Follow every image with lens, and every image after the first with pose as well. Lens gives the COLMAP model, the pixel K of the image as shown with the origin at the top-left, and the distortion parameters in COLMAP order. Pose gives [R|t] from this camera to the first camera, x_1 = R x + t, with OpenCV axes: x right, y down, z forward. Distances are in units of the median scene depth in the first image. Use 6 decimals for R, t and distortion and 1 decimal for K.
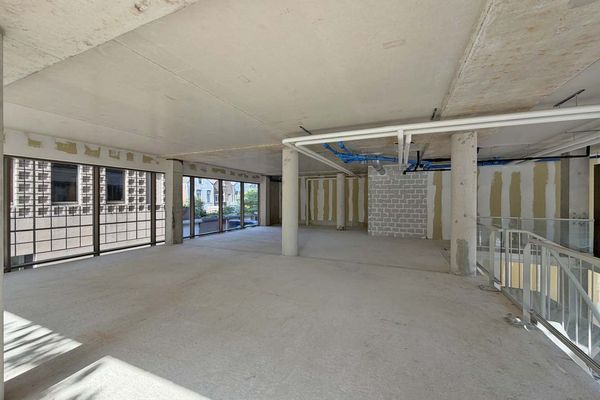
lens RADIAL K [[238.6, 0, 299.2], [0, 238.6, 200.4], [0, 0, 1]] dist [0.001248, -0.000487]
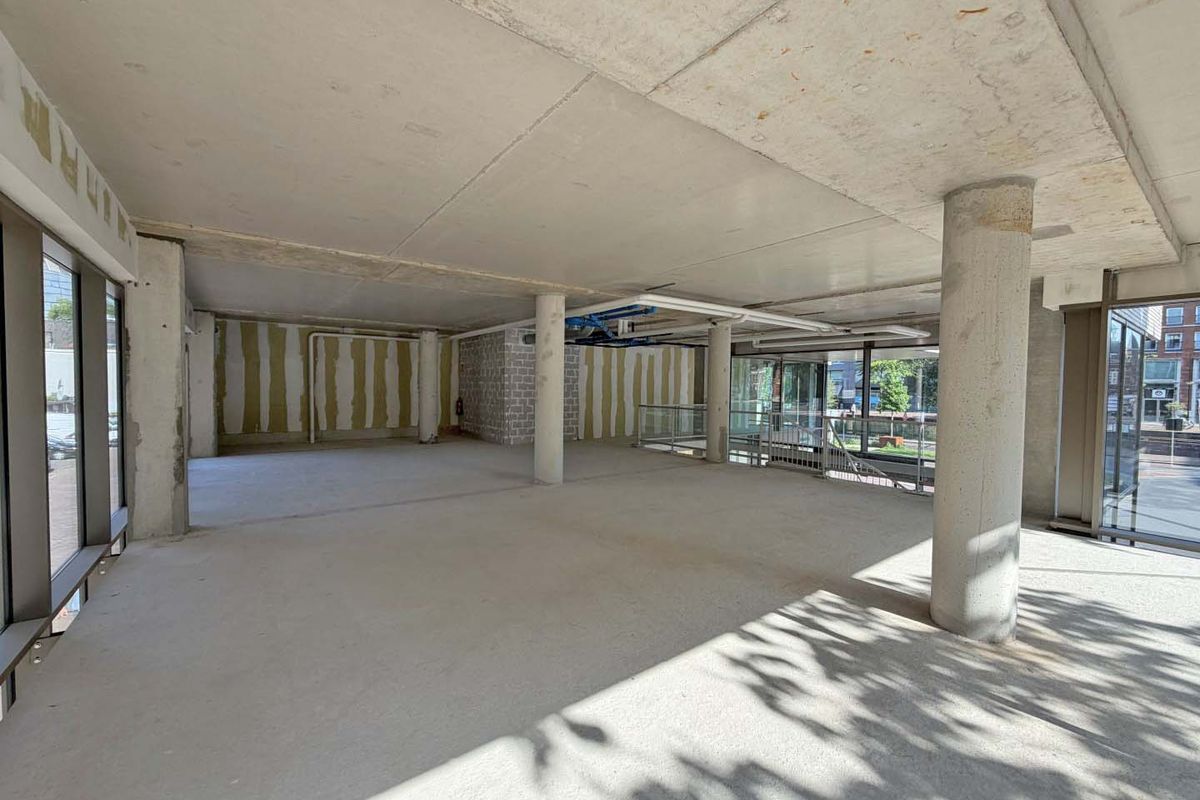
lens RADIAL K [[477.2, 0, 598.7], [0, 477.2, 398.2], [0, 0, 1]] dist [0.001248, -0.000487]
pose [[0.502821, -0.019201, 0.864178, -1.230547], [-0.007908, 0.999609, 0.026811, -0.004290], [-0.864355, -0.020315, 0.502472, 0.431164]]
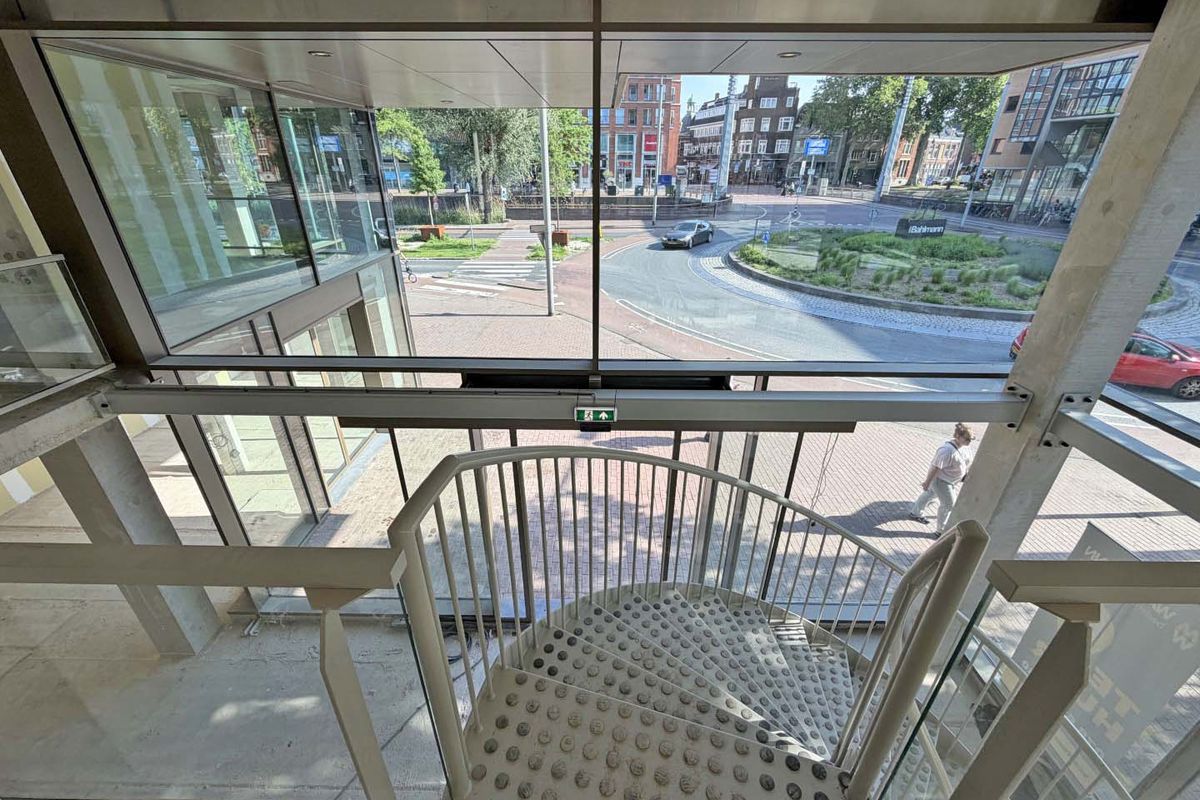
lens RADIAL K [[477.2, 0, 599.2], [0, 477.2, 405.1], [0, 0, 1]] dist [0.001248, -0.000487]
pose [[-0.387783, -0.423662, 0.818618, 0.527300], [-0.003185, 0.888722, 0.458435, -0.031424], [-0.921745, 0.175166, -0.345980, 0.778114]]
